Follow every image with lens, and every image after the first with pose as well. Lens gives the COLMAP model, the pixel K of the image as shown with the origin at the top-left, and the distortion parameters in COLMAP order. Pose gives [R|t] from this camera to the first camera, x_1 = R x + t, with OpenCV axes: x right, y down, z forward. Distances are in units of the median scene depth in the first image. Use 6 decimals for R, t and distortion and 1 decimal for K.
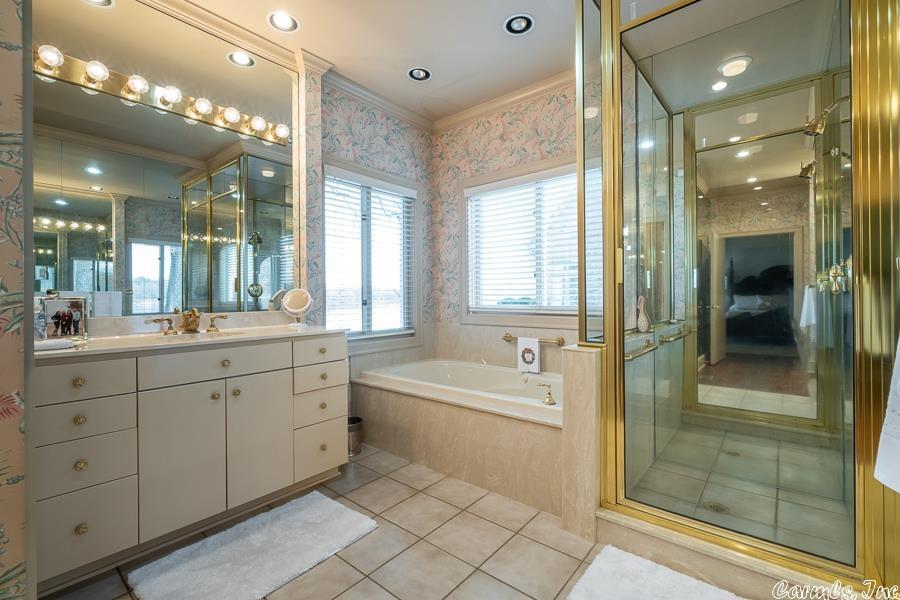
lens RADIAL K [[397.6, 0, 452.5], [0, 397.6, 292.2], [0, 0, 1]] dist [-0.001737, -0.000216]
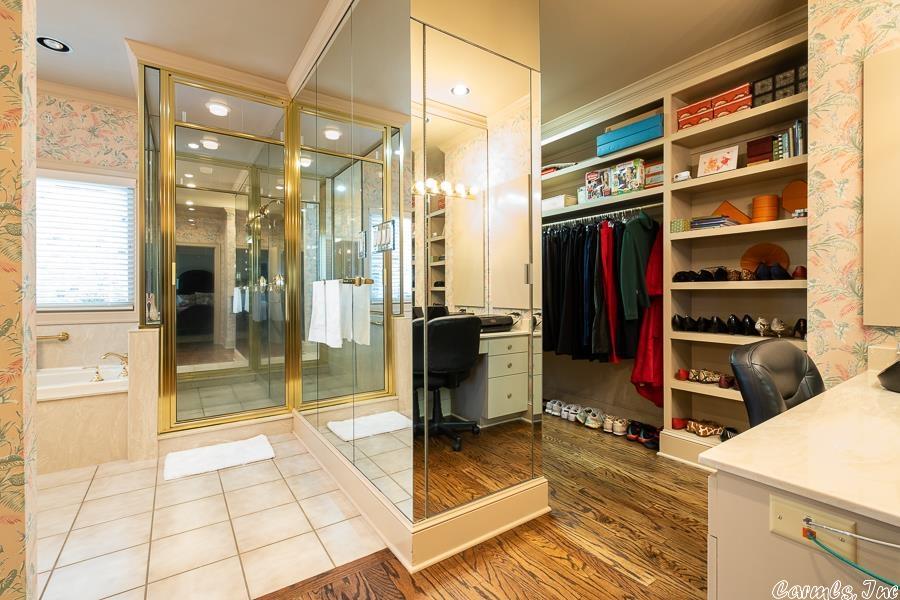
lens RADIAL K [[403.3, 0, 443.6], [0, 403.3, 301.5], [0, 0, 1]] dist [-0.001357, -0.000362]
pose [[0.285588, -0.016700, 0.958207, -0.537707], [-0.005741, 0.999800, 0.019136, 0.004575], [-0.958335, -0.010966, 0.285435, -0.315338]]
